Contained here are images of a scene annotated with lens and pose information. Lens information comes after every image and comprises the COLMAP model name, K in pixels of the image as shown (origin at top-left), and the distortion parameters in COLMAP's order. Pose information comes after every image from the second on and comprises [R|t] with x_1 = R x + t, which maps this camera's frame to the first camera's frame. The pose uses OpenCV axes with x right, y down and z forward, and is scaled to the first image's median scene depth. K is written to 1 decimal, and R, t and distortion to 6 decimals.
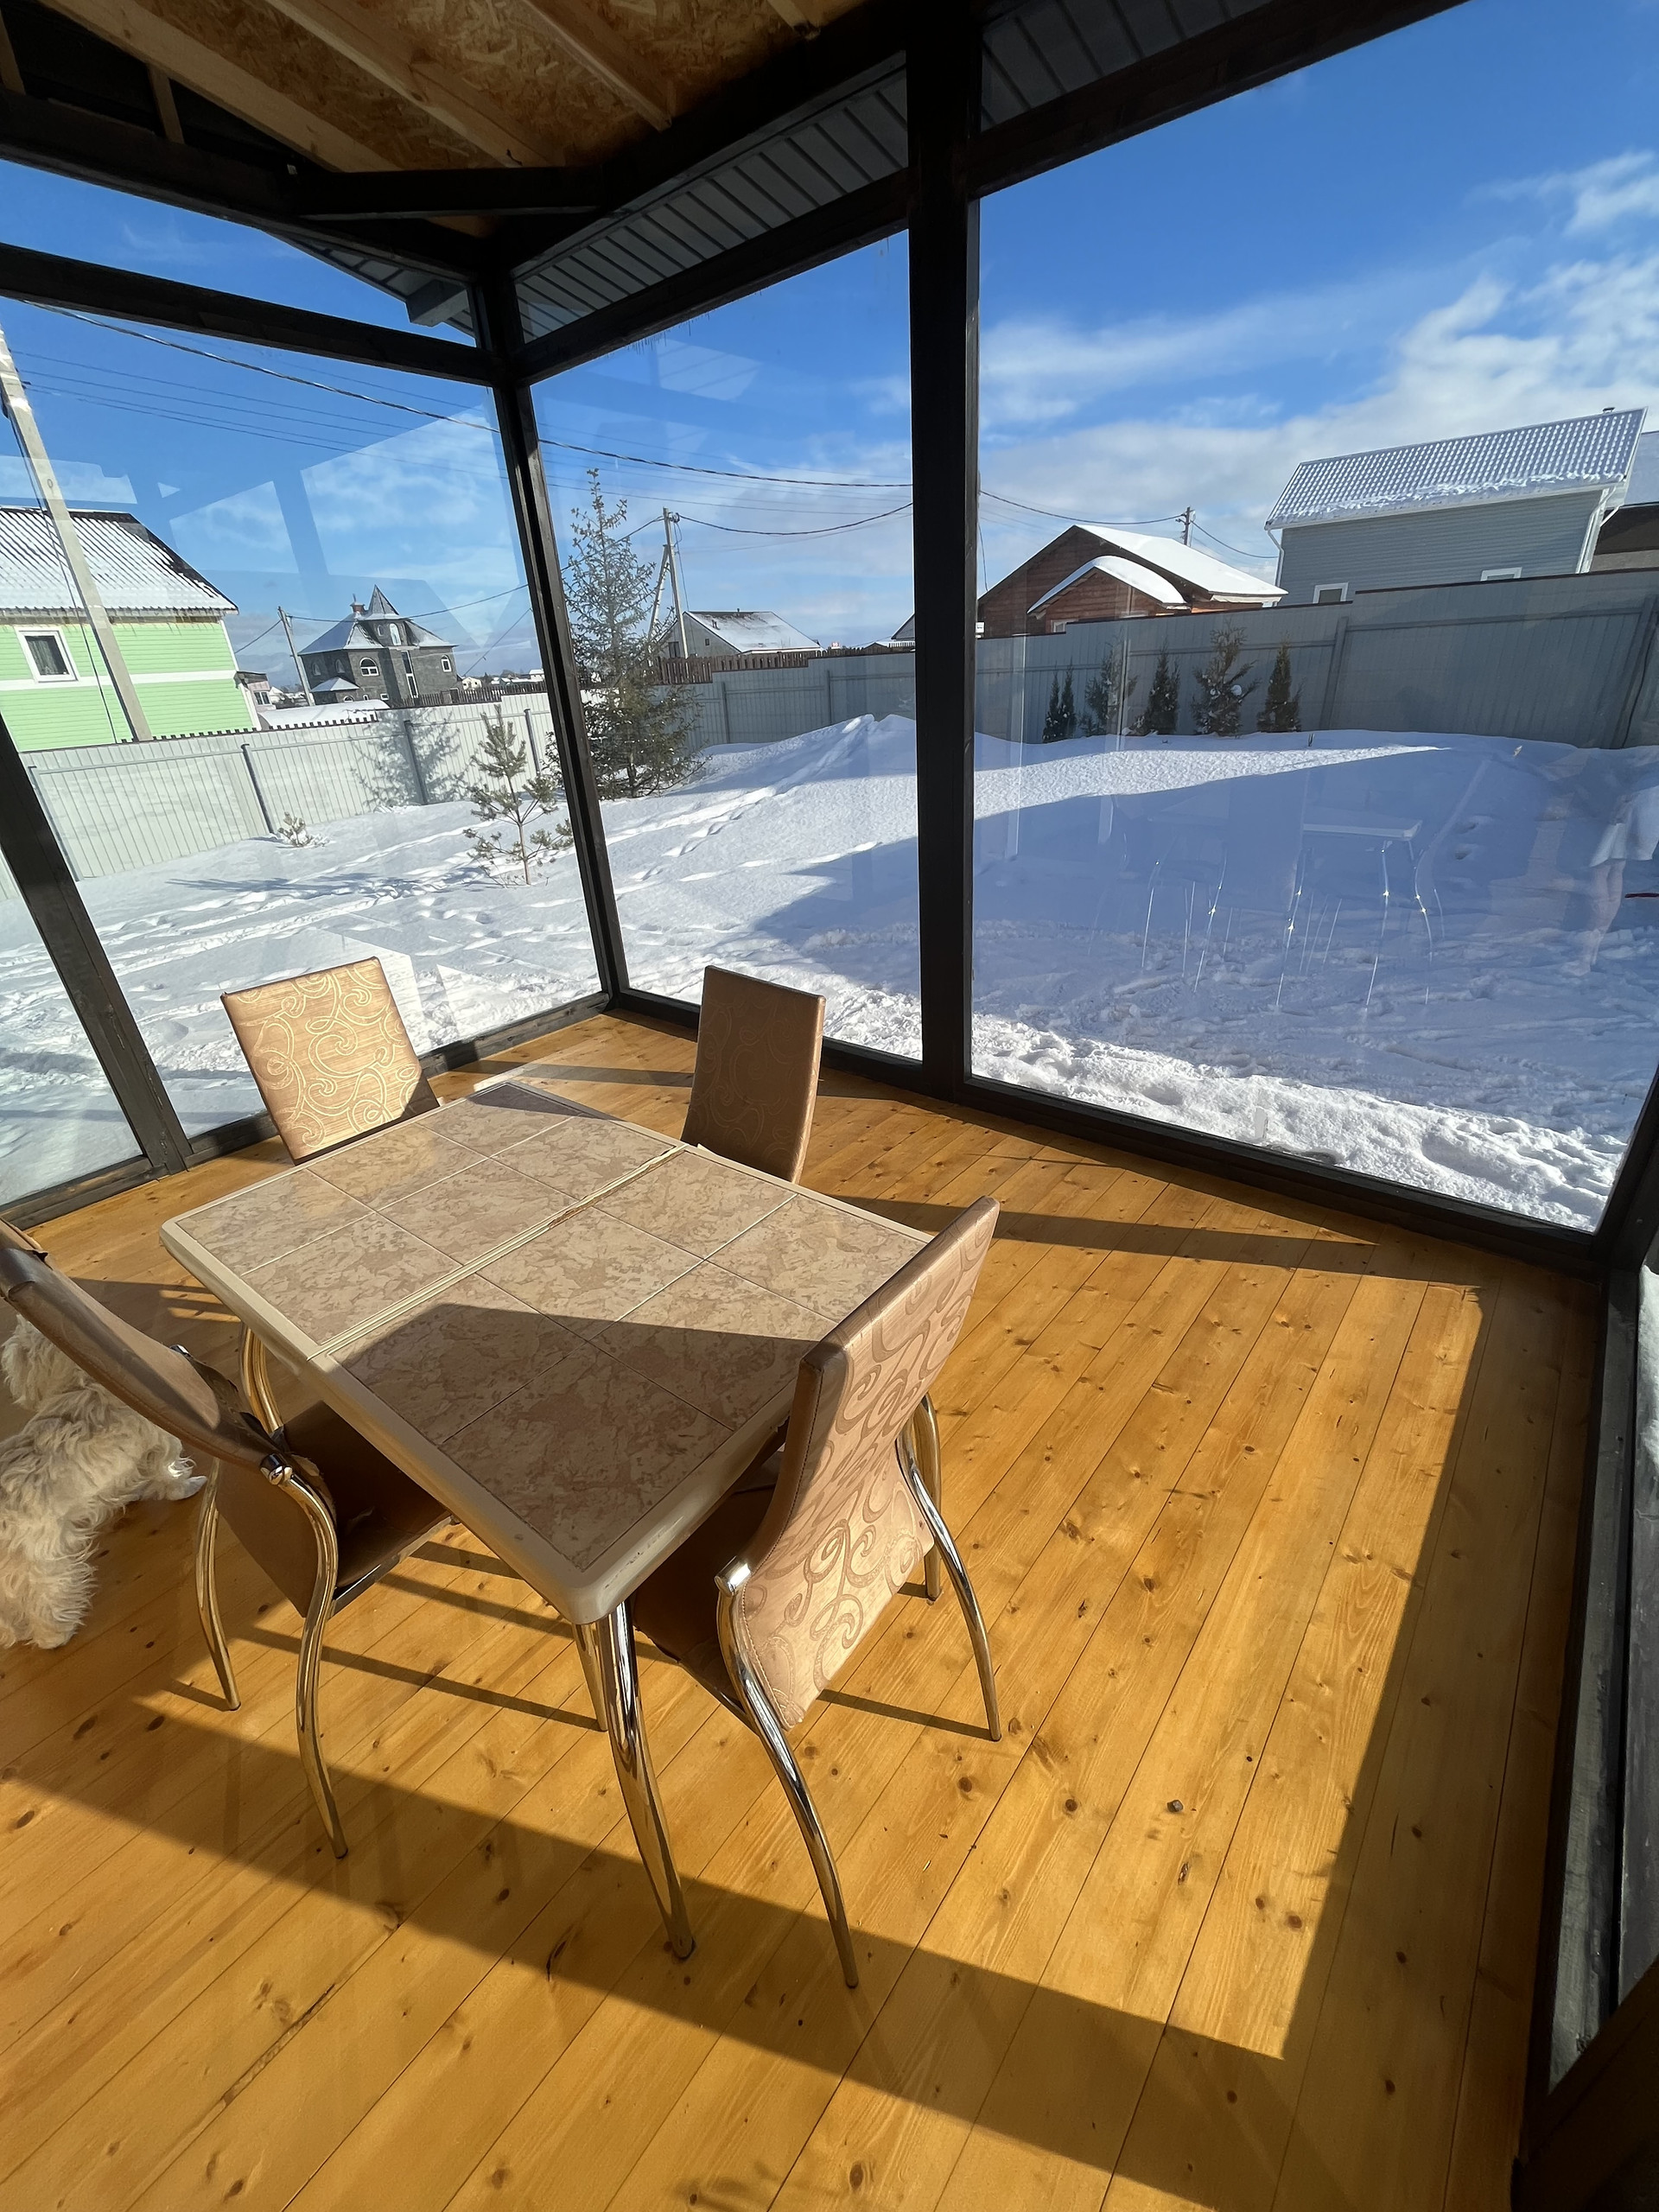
lens RADIAL K [[893.9, 0, 827.8], [0, 893.9, 1127.6], [0, 0, 1]] dist [-0.000099, -0.000112]
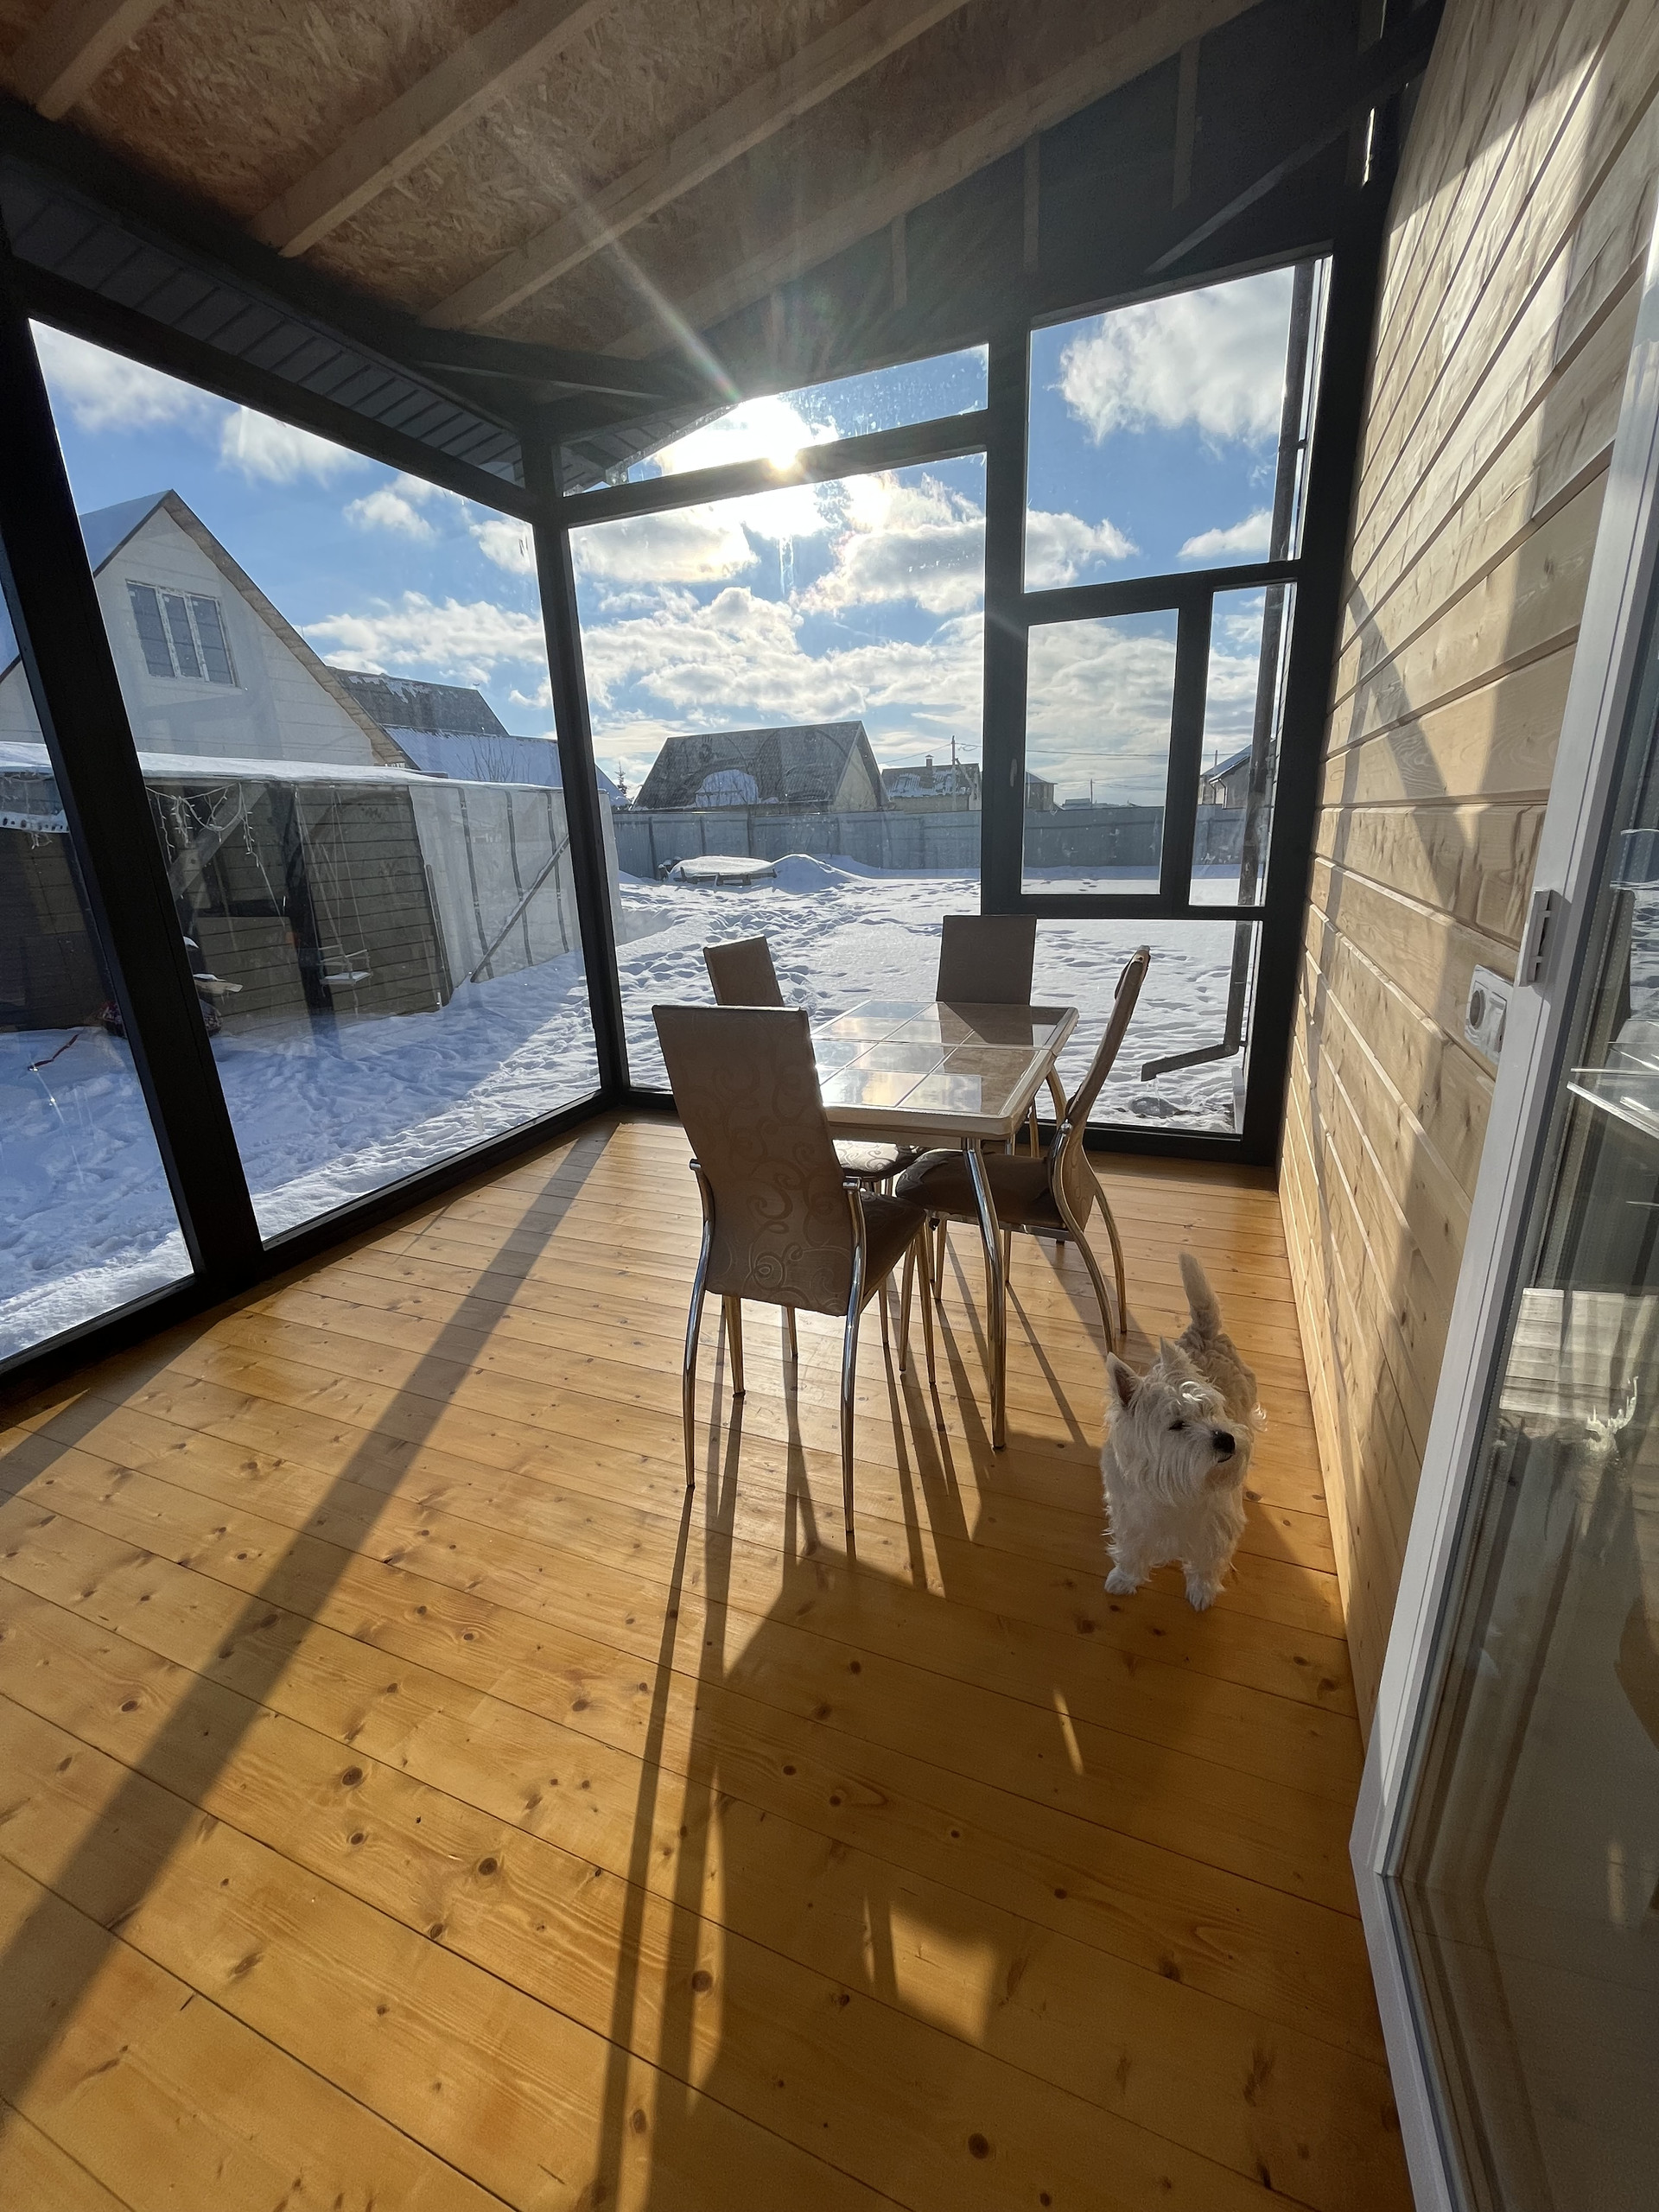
lens RADIAL K [[893.9, 0, 830.7], [0, 893.9, 1098.2], [0, 0, 1]] dist [-0.000099, -0.000112]
pose [[-0.281984, -0.219333, 0.934012, -0.722406], [0.493455, 0.801728, 0.337246, -0.178822], [-0.822792, 0.555991, -0.117843, 0.527185]]
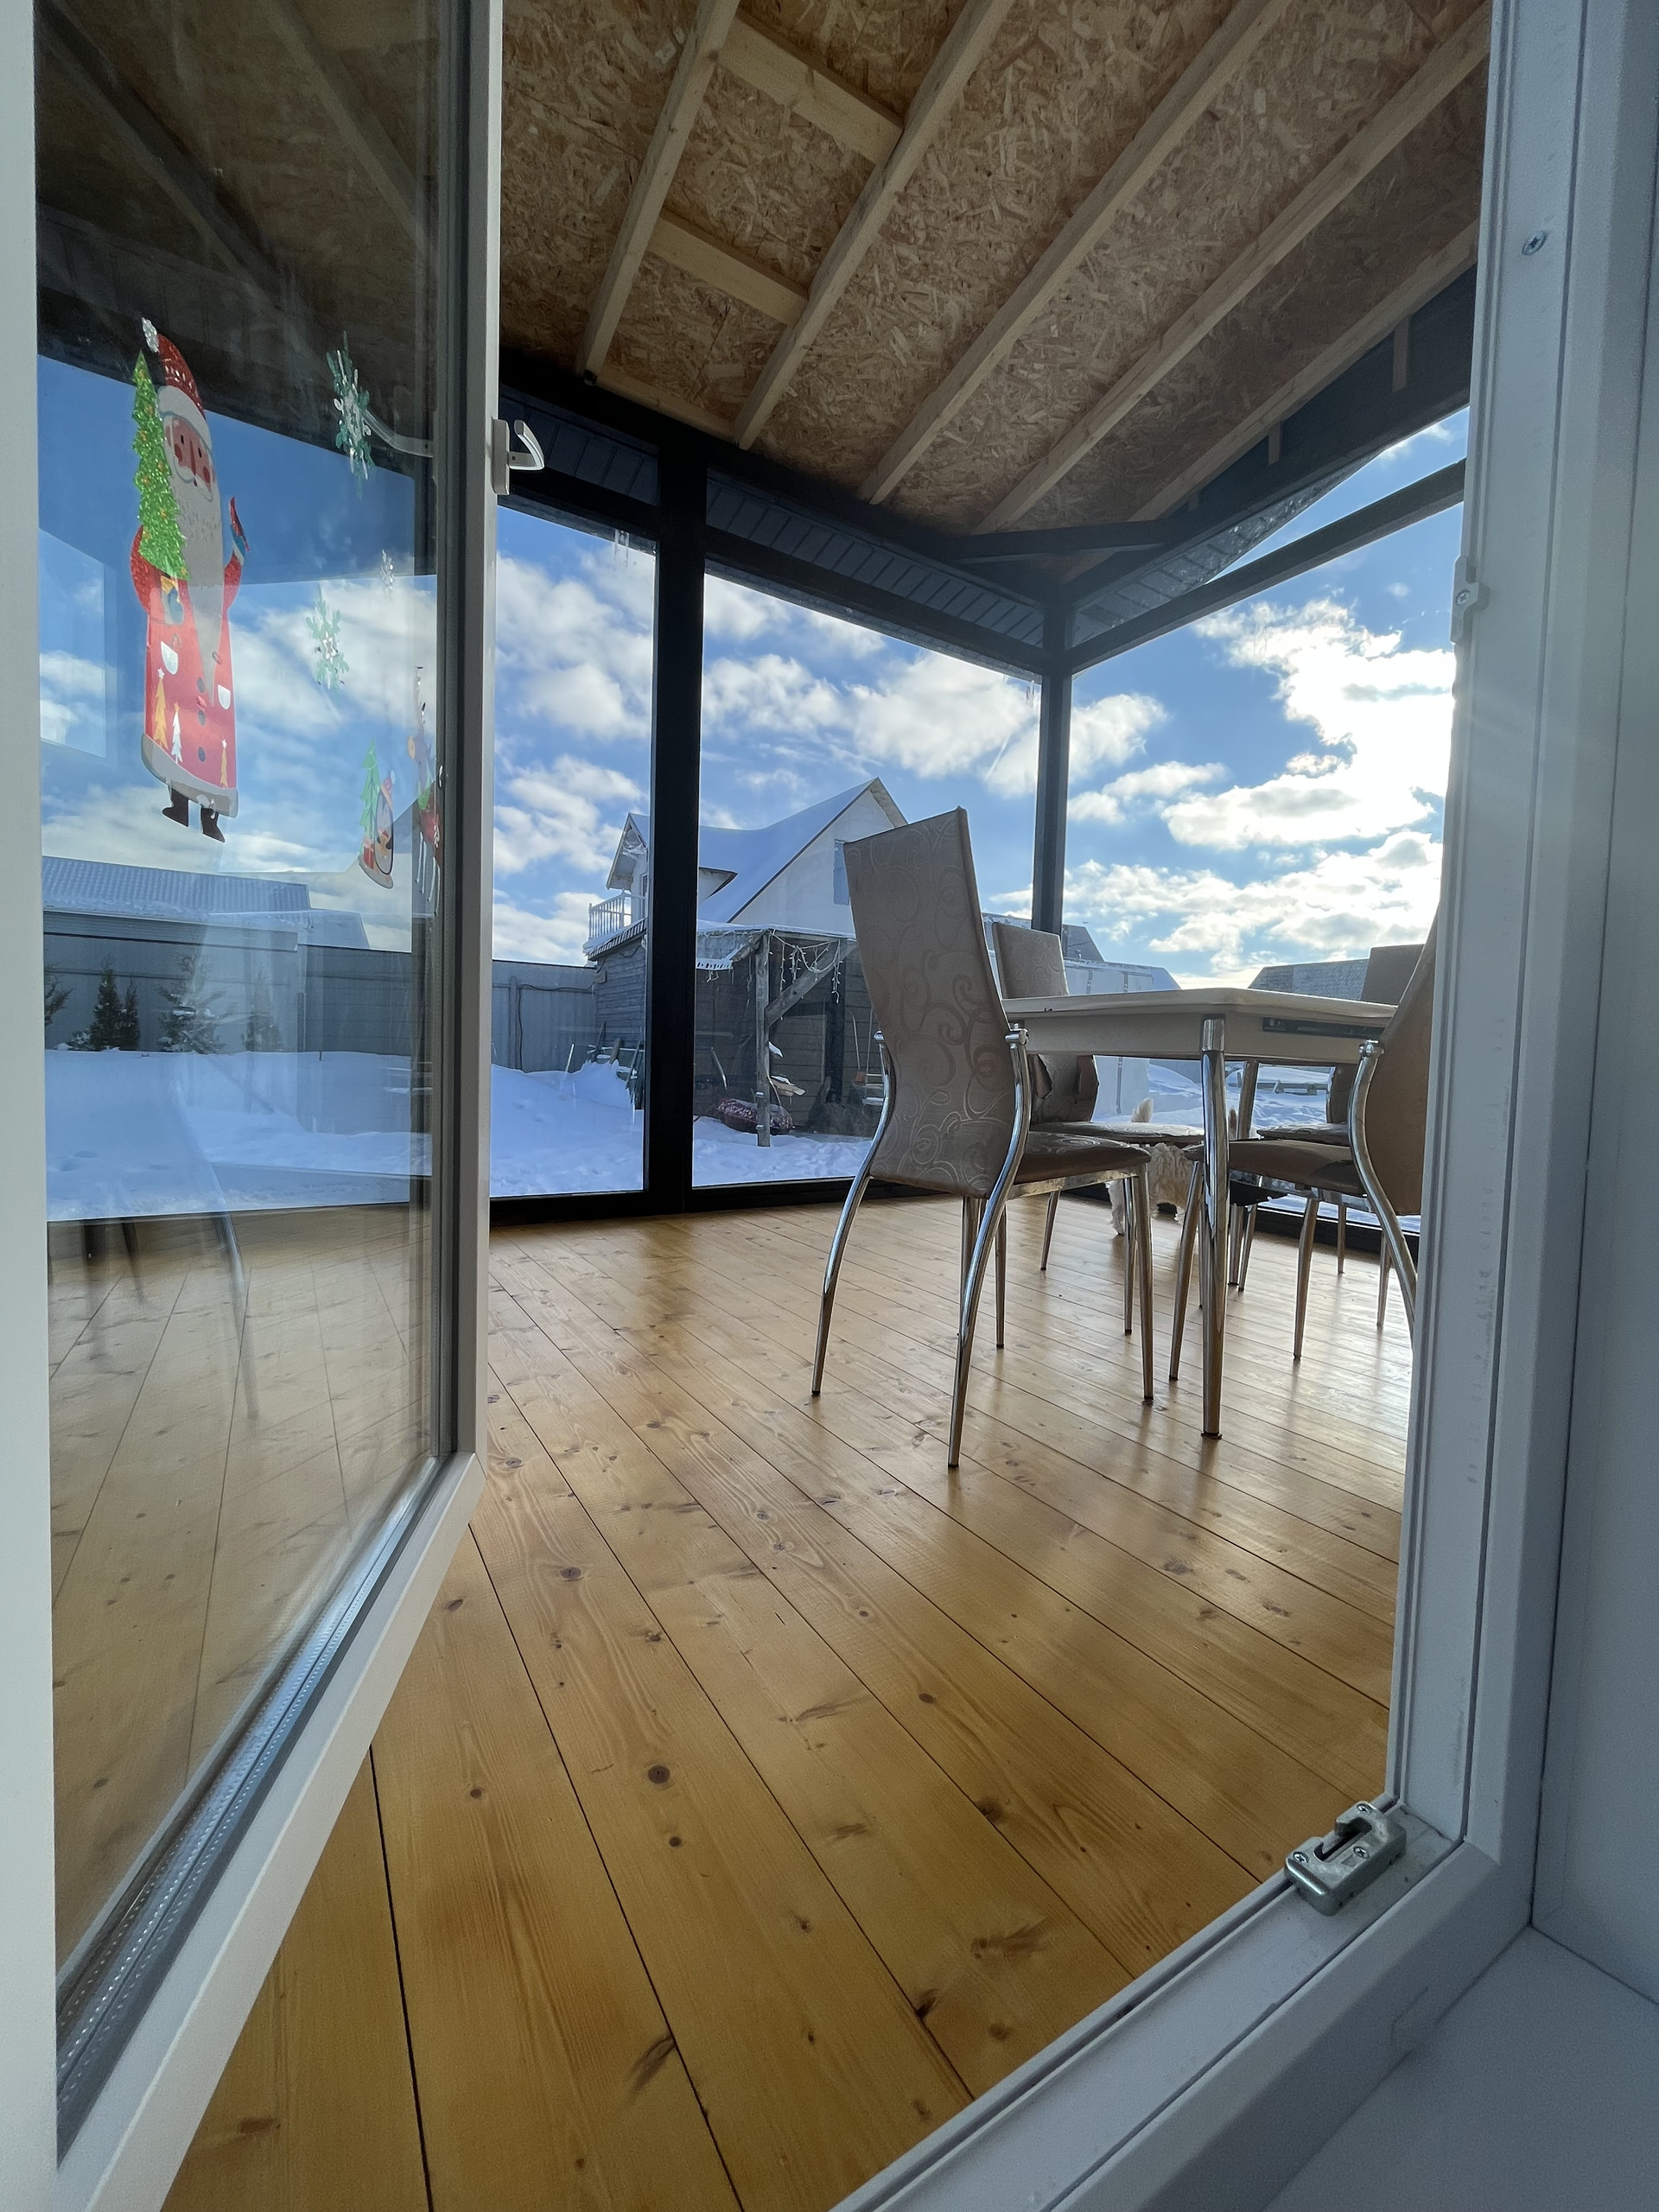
lens RADIAL K [[893.9, 0, 839.4], [0, 893.9, 1106.6], [0, 0, 1]] dist [-0.000099, -0.000112]
pose [[0.327213, 0.021820, 0.944699, -0.743000], [0.393772, 0.905648, -0.157308, -0.015069], [-0.858997, 0.423469, 0.287748, 0.484607]]
